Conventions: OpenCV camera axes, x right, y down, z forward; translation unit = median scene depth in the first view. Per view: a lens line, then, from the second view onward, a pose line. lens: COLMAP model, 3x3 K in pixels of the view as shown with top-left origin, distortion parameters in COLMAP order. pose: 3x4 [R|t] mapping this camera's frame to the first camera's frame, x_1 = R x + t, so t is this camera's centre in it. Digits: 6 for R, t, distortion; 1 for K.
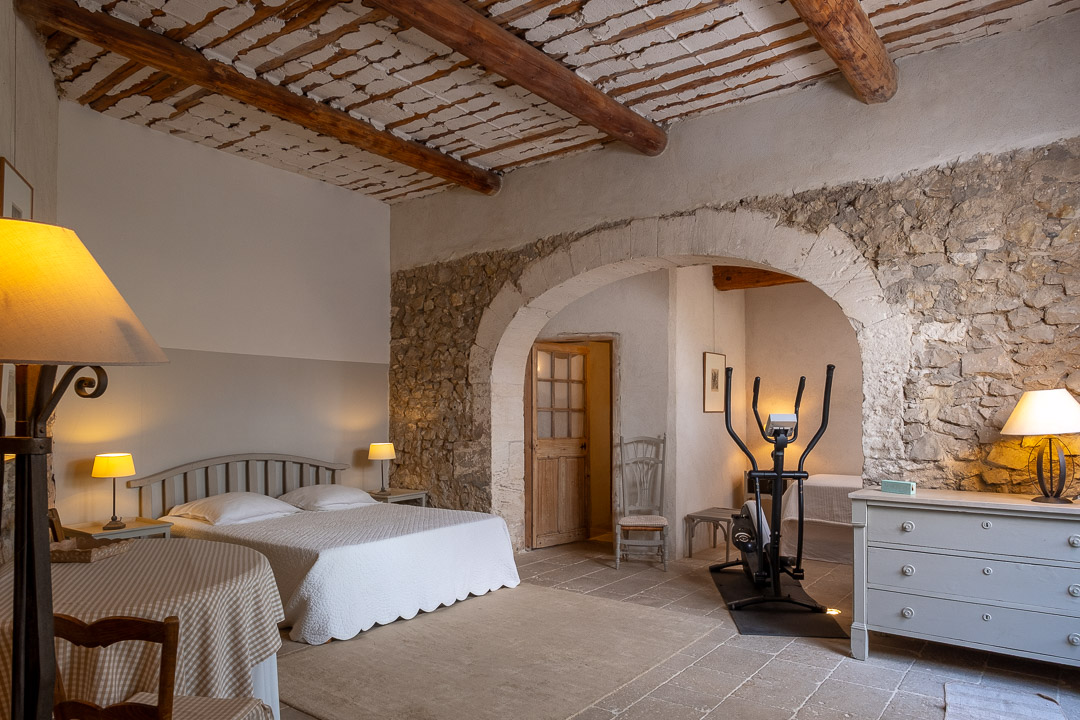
lens RADIAL K [[686.5, 0, 541.3], [0, 686.5, 405.9], [0, 0, 1]] dist [0.009343, 0.003146]
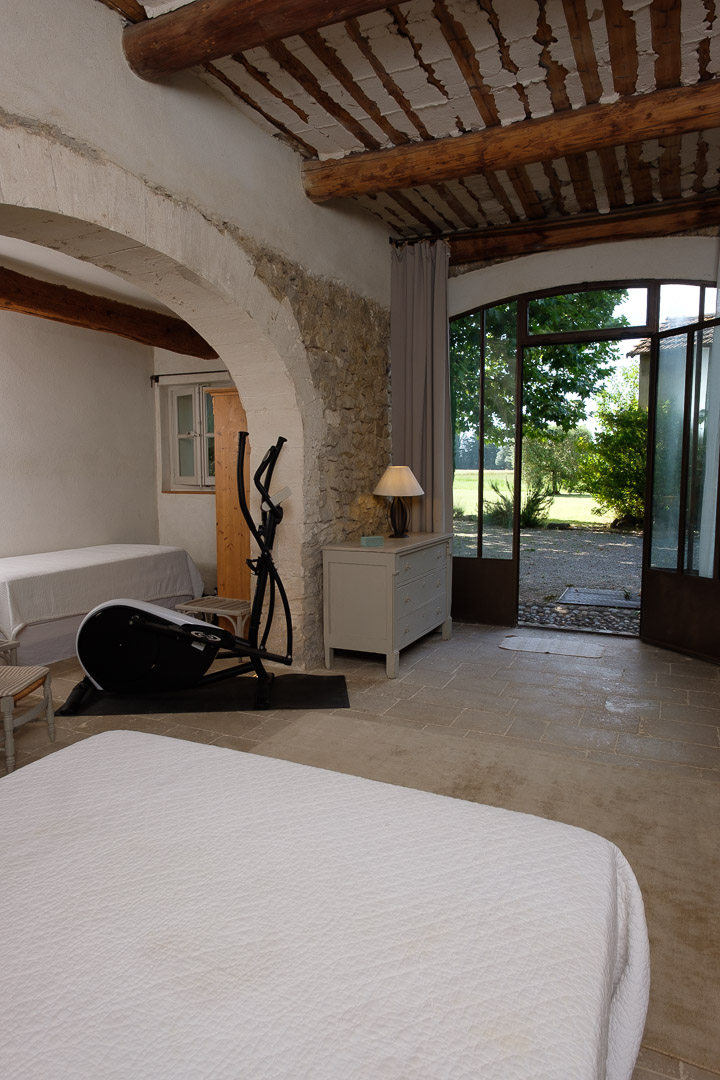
lens RADIAL K [[686.5, 0, 360.5], [0, 686.5, 540.2], [0, 0, 1]] dist [0.009343, 0.003146]
pose [[-0.186033, -0.098679, 0.977576, -0.658646], [-0.003629, 0.995006, 0.099747, -0.010277], [-0.982537, 0.015008, -0.185462, 1.154516]]
